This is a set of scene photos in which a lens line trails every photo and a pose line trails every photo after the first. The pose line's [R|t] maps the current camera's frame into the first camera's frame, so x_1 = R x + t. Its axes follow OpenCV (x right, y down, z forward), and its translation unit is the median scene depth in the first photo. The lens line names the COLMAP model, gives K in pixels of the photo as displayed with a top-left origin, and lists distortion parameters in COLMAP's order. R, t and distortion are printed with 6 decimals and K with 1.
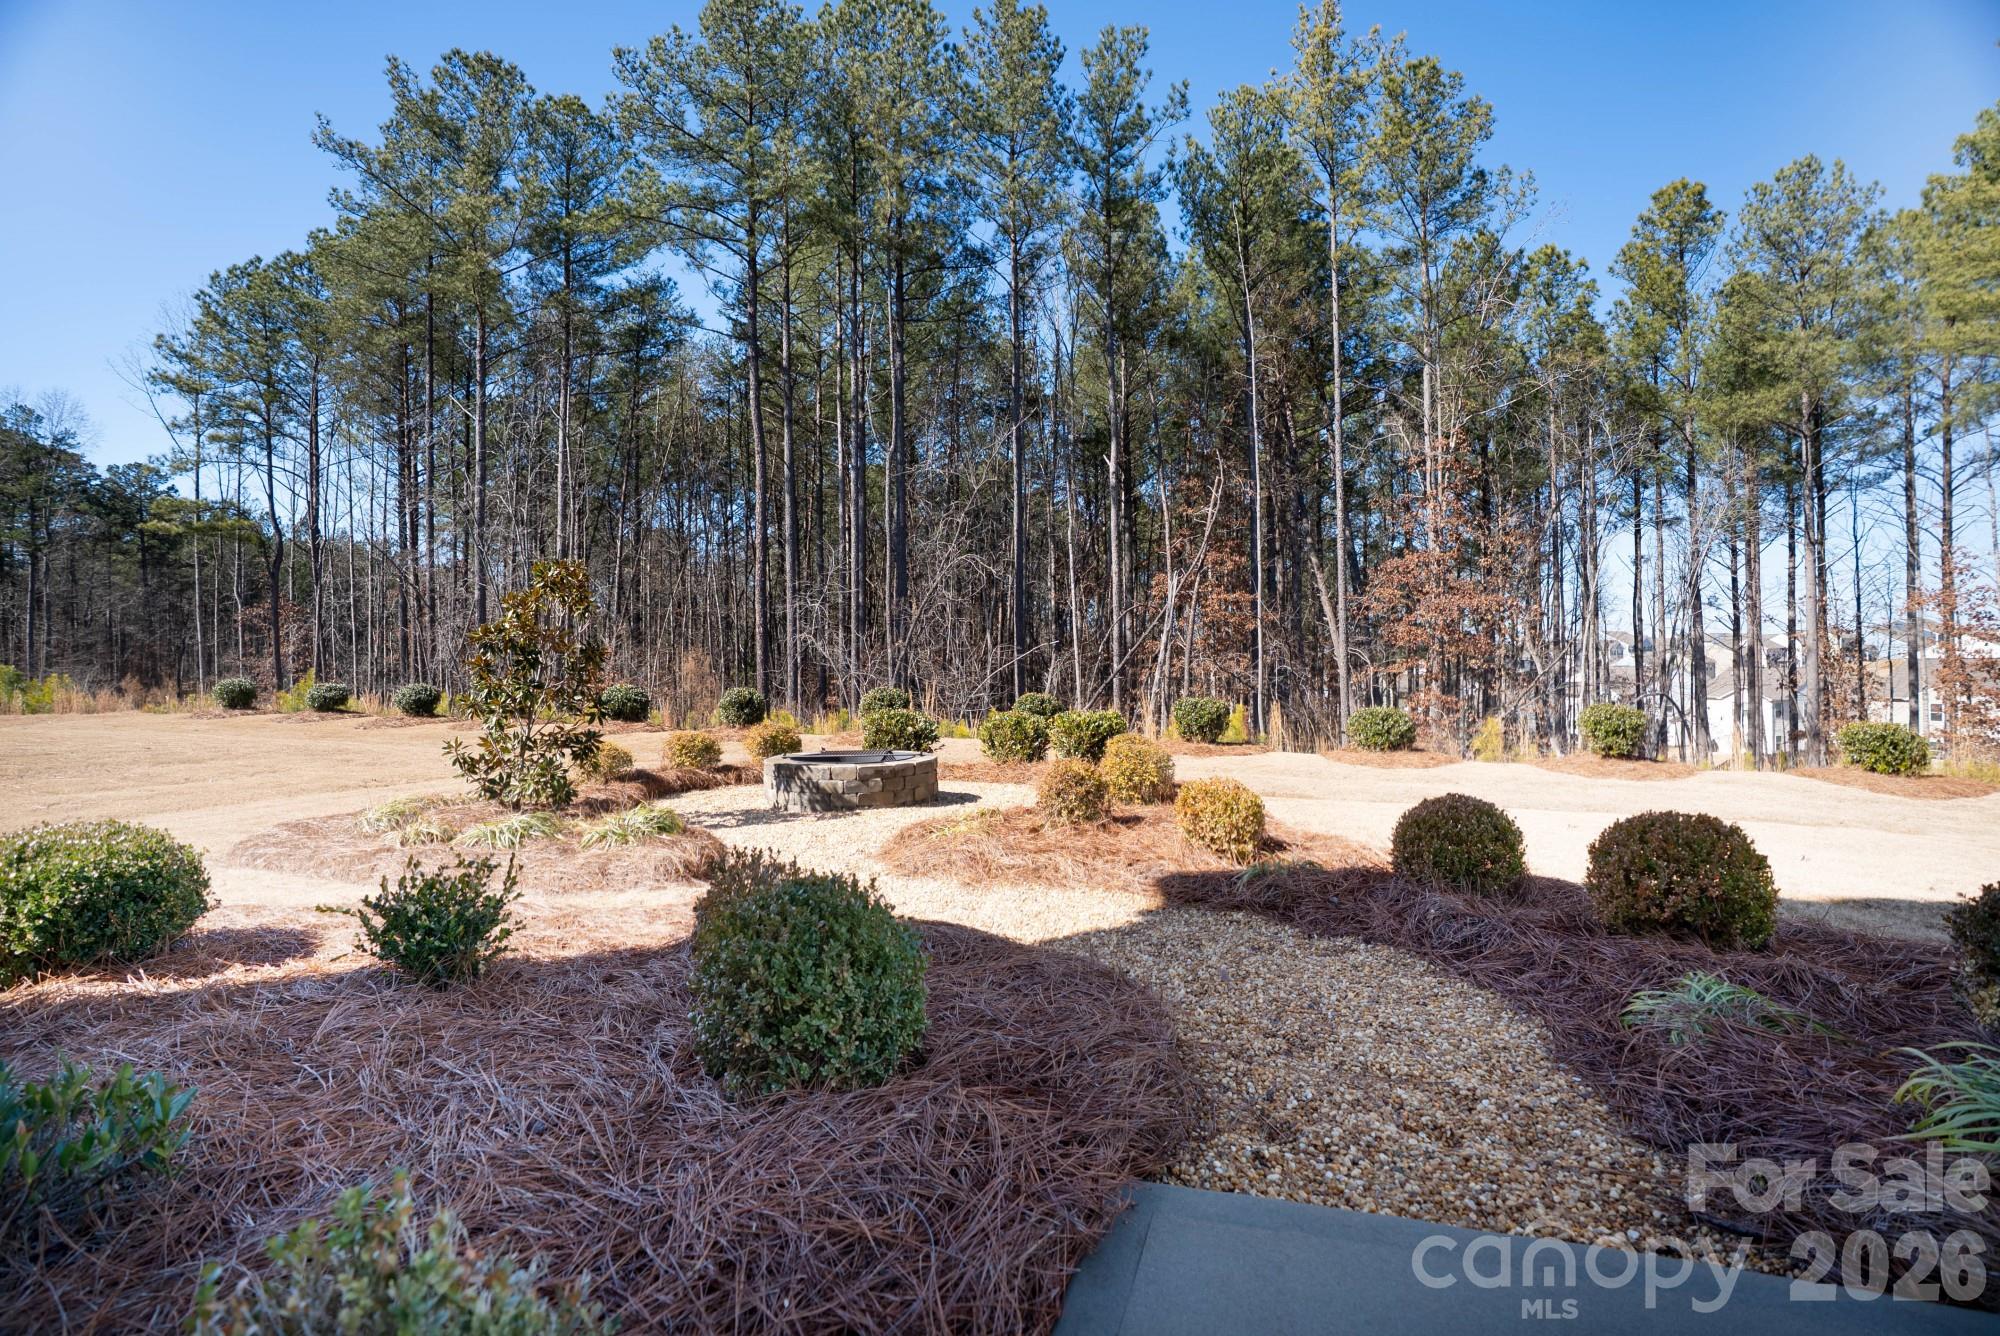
lens RADIAL K [[924.4, 0, 994.3], [0, 924.4, 660.2], [0, 0, 1]] dist [-0.034185, 0.001481]
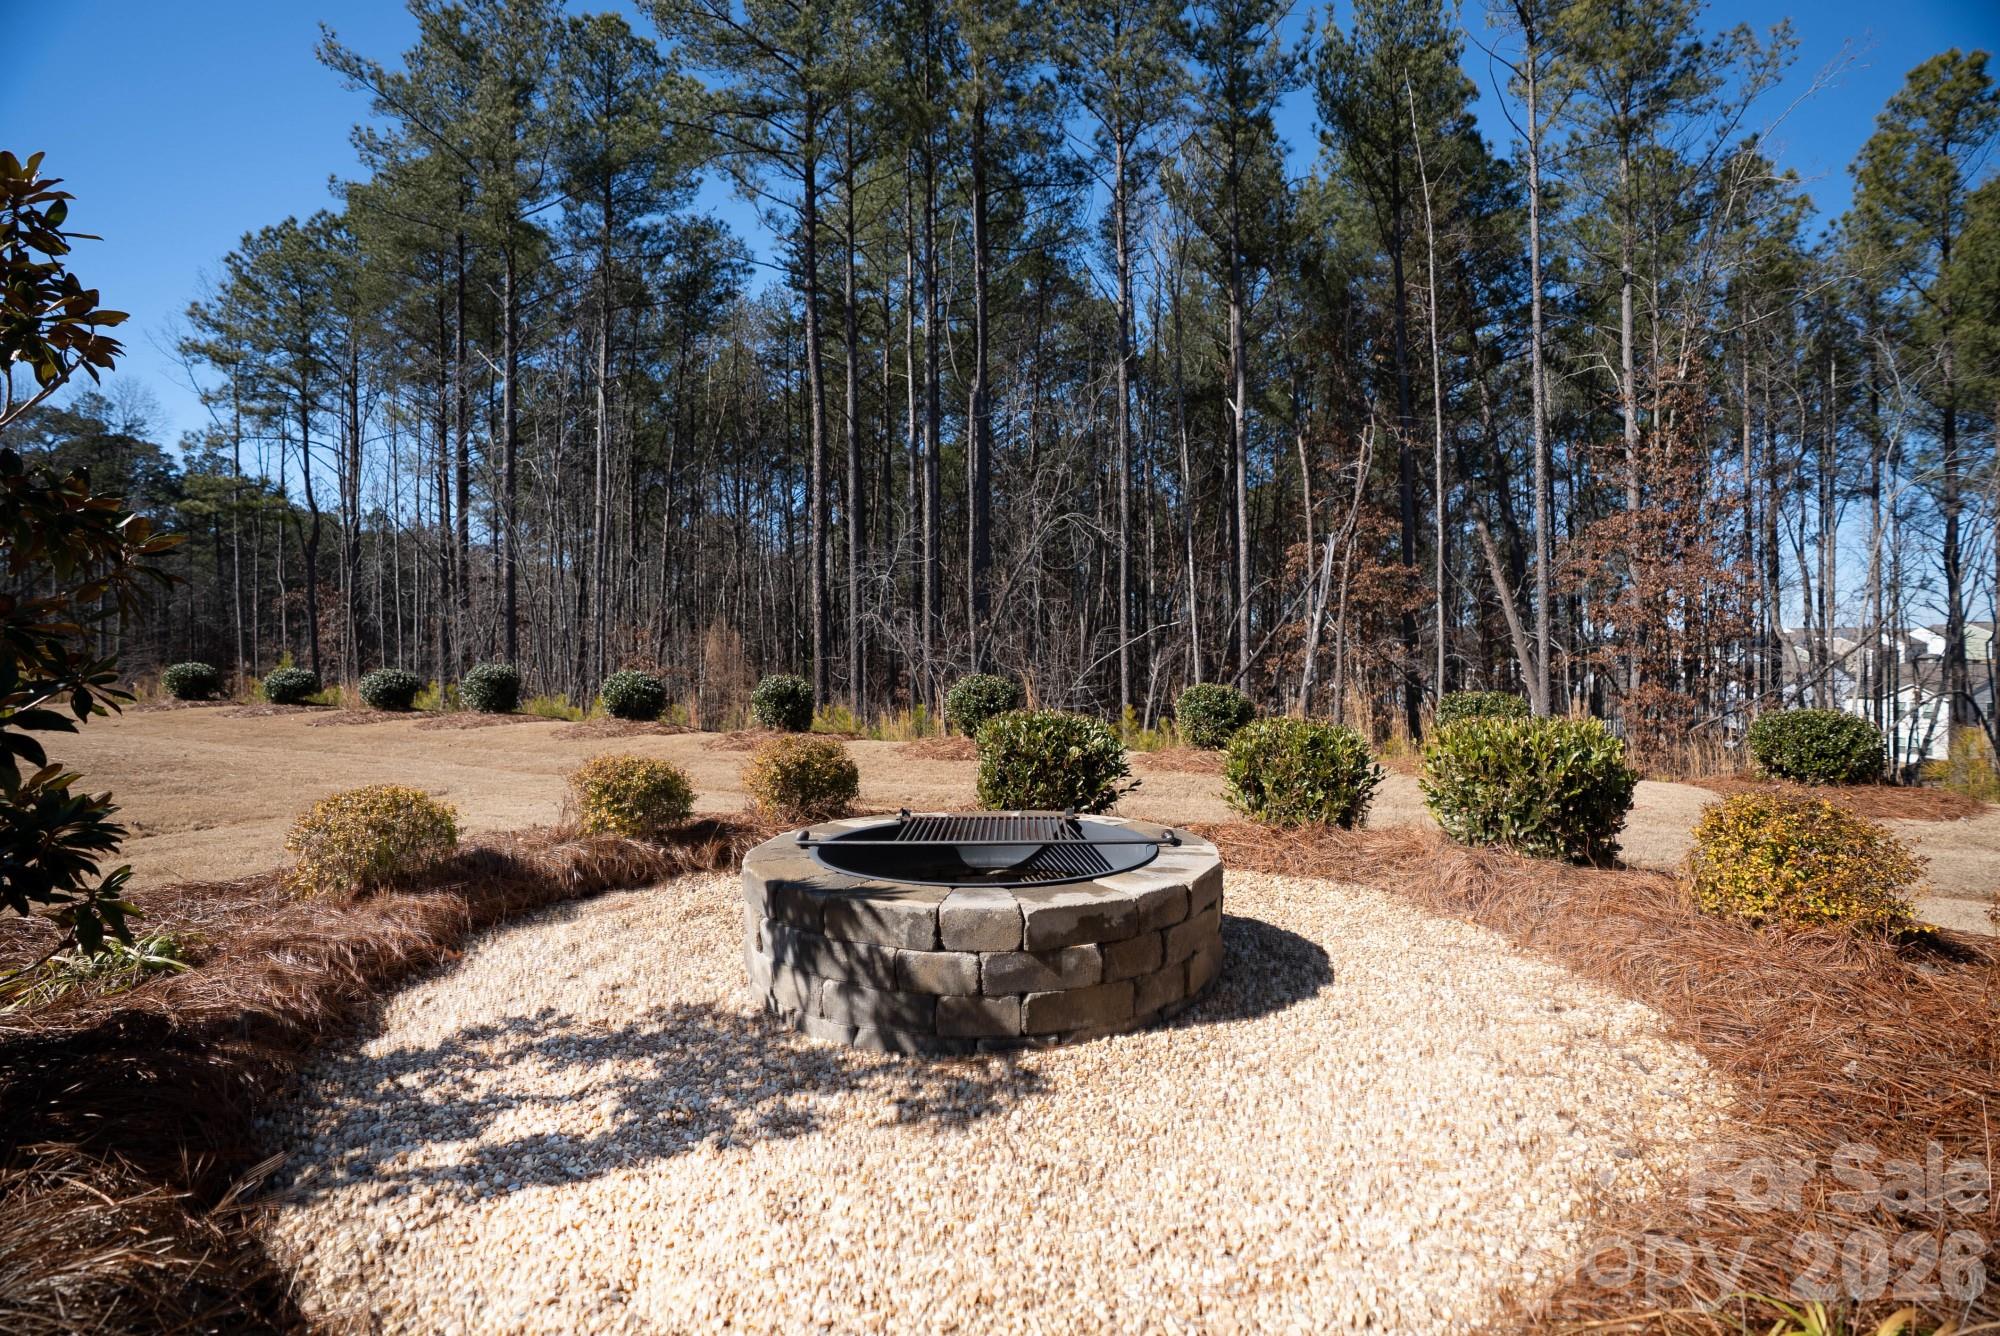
lens RADIAL K [[924.4, 0, 987.5], [0, 924.4, 674.3], [0, 0, 1]] dist [-0.034185, 0.001481]
pose [[0.996958, 0.004480, -0.077815, -0.027589], [-0.002813, 0.999764, 0.021521, 0.006437], [0.077893, -0.021236, 0.996736, 0.139945]]
